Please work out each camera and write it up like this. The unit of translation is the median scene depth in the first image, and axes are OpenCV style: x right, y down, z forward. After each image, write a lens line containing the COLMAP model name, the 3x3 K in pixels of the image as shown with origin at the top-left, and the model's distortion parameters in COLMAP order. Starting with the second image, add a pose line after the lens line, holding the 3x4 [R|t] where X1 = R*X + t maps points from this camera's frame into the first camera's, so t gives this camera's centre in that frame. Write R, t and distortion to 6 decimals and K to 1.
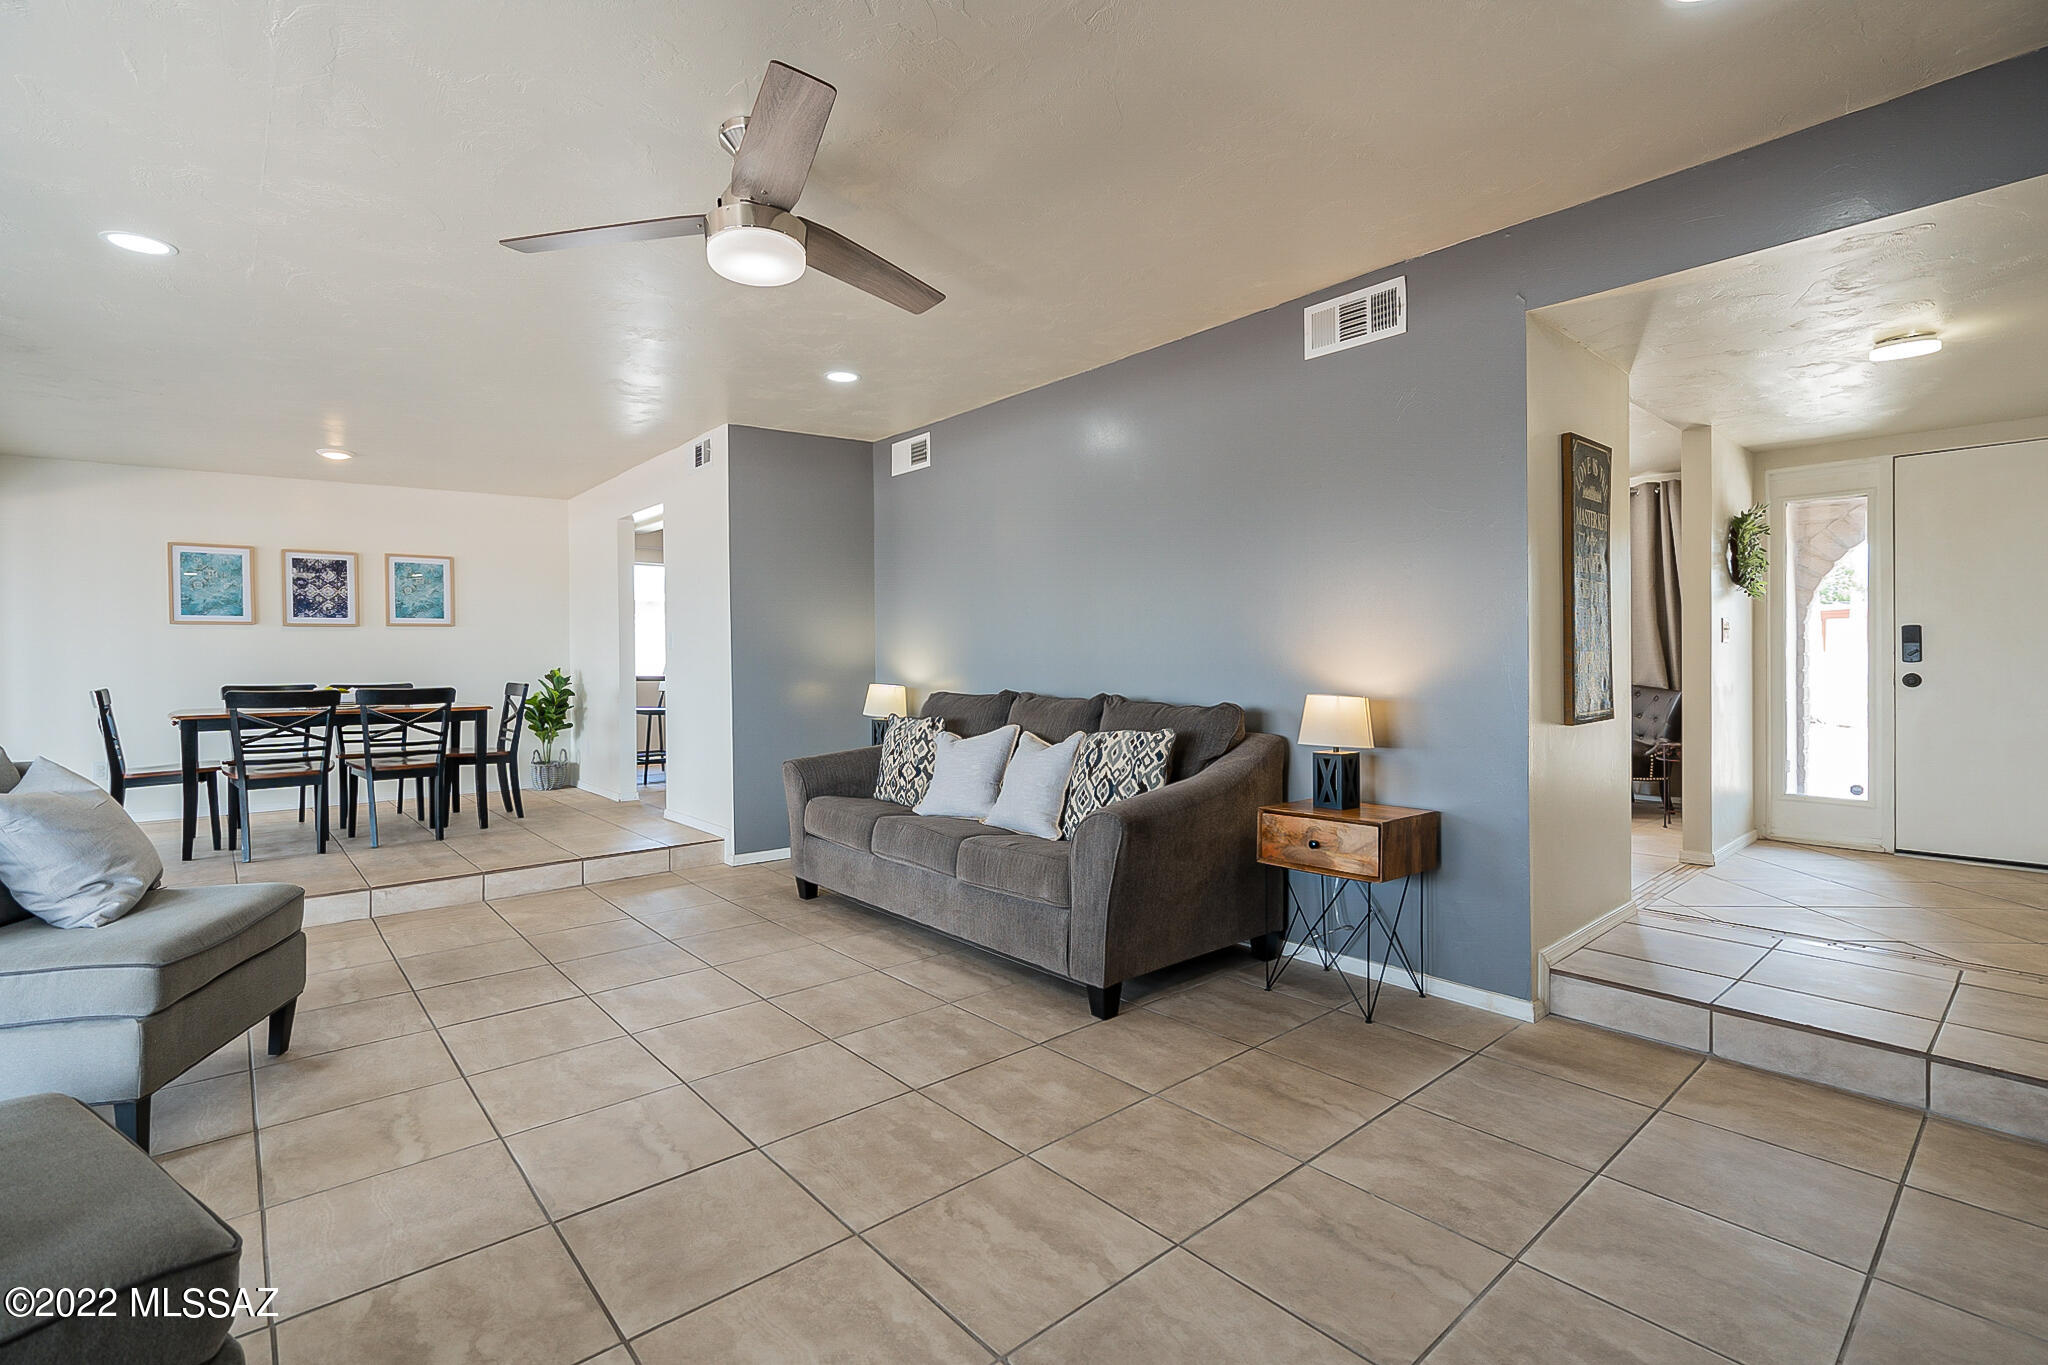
lens RADIAL K [[918.8, 0, 1019.9], [0, 918.8, 675.4], [0, 0, 1]] dist [-0.002127, -0.000152]
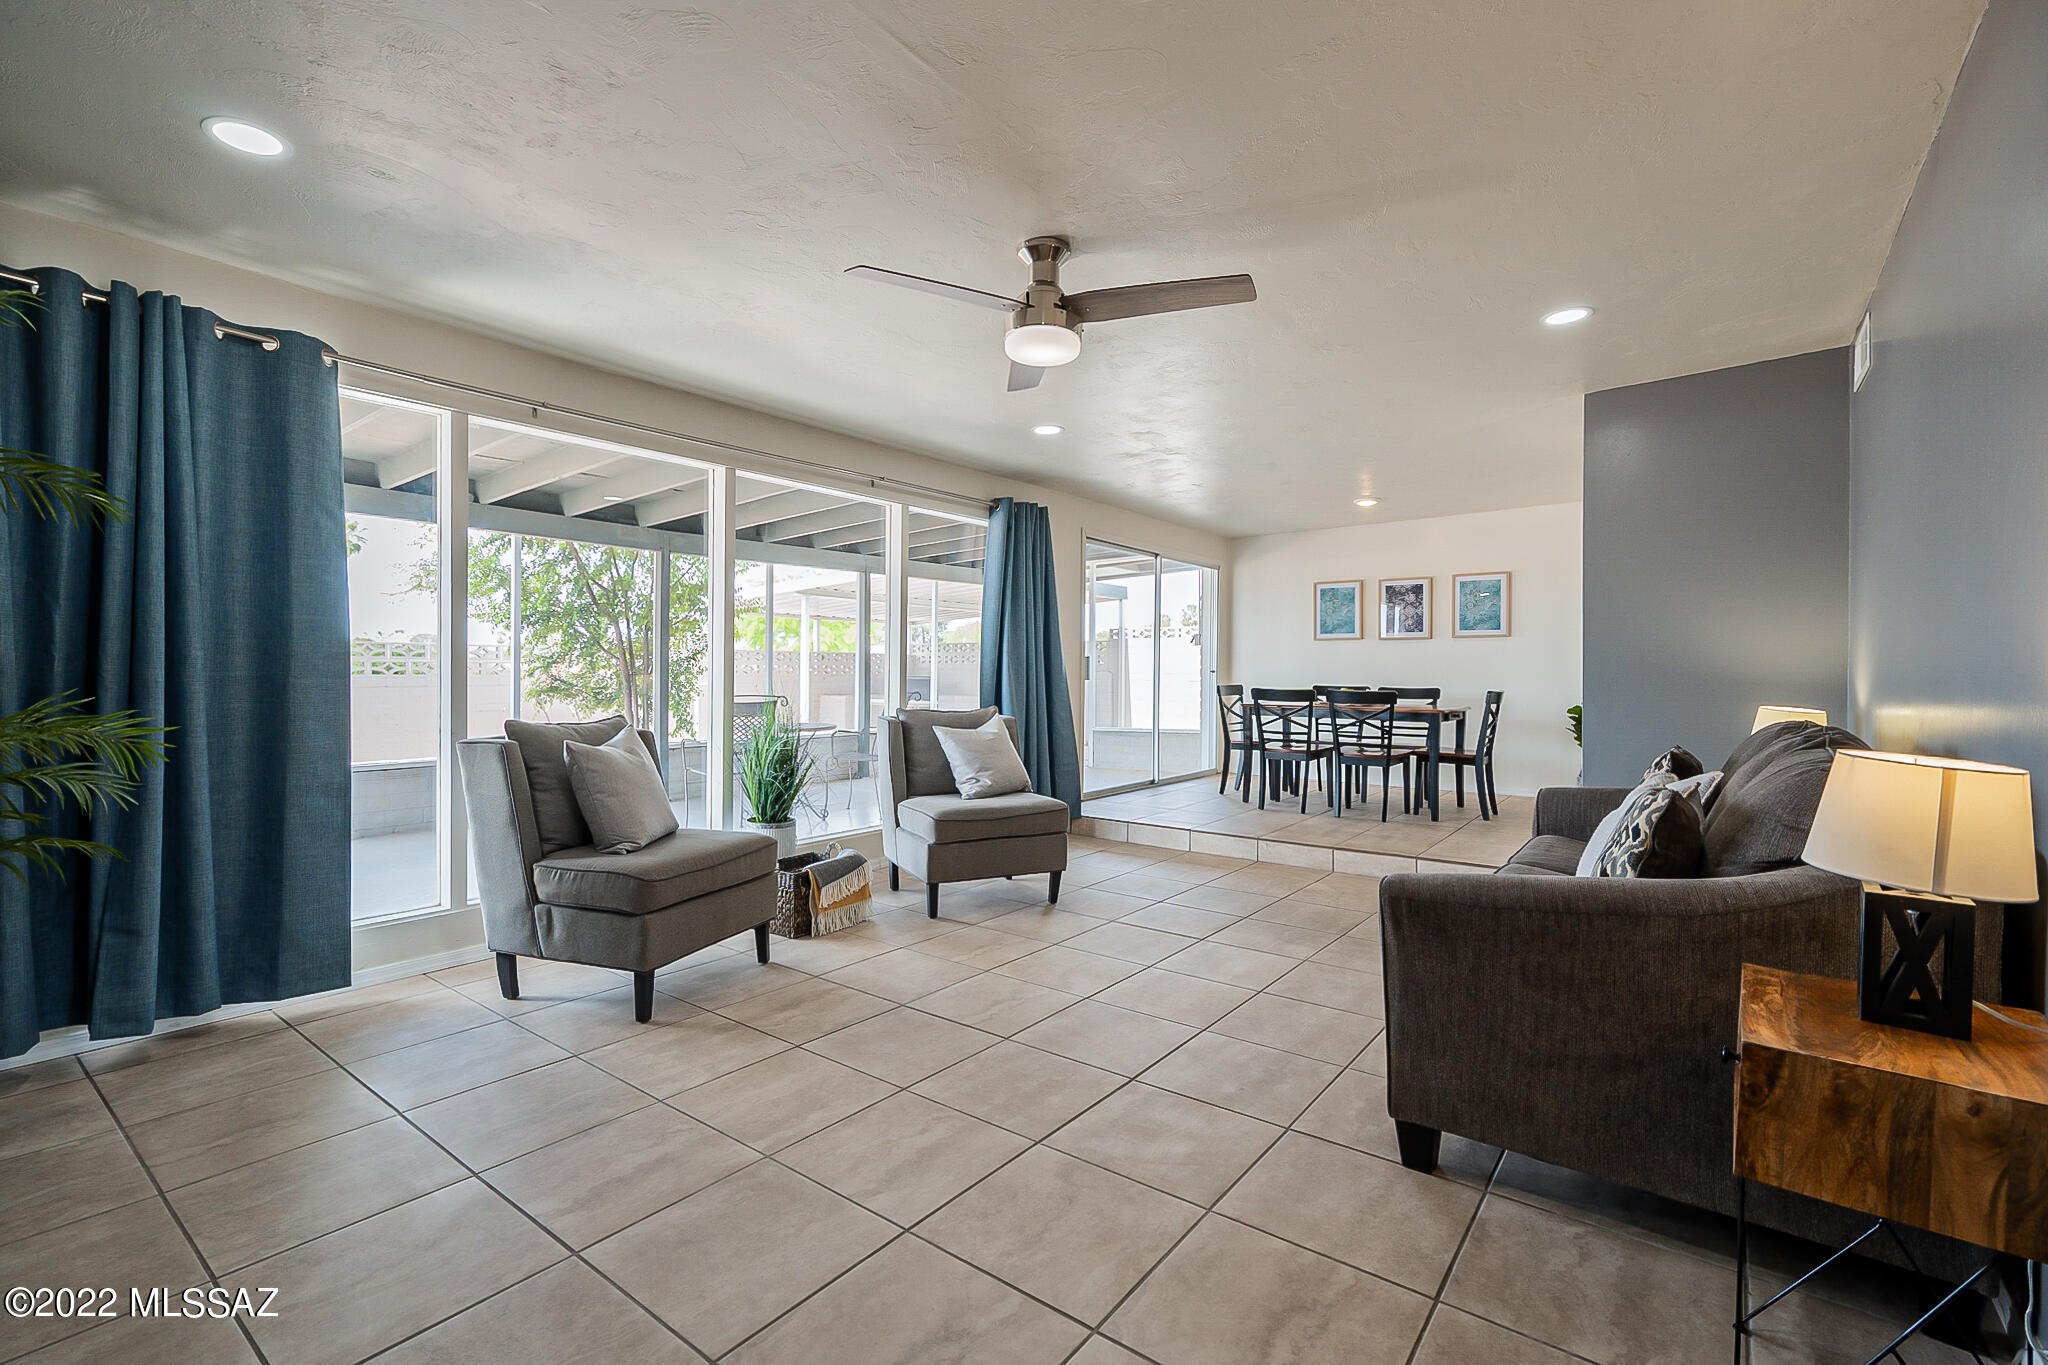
lens RADIAL K [[919.2, 0, 1027.5], [0, 919.2, 691.5], [0, 0, 1]] dist [-0.002341, 0.000222]
pose [[0.205588, 0.030247, -0.978171, 0.500011], [-0.022597, 0.999402, 0.026154, -0.007781], [0.978378, 0.016726, 0.206149, 0.379659]]
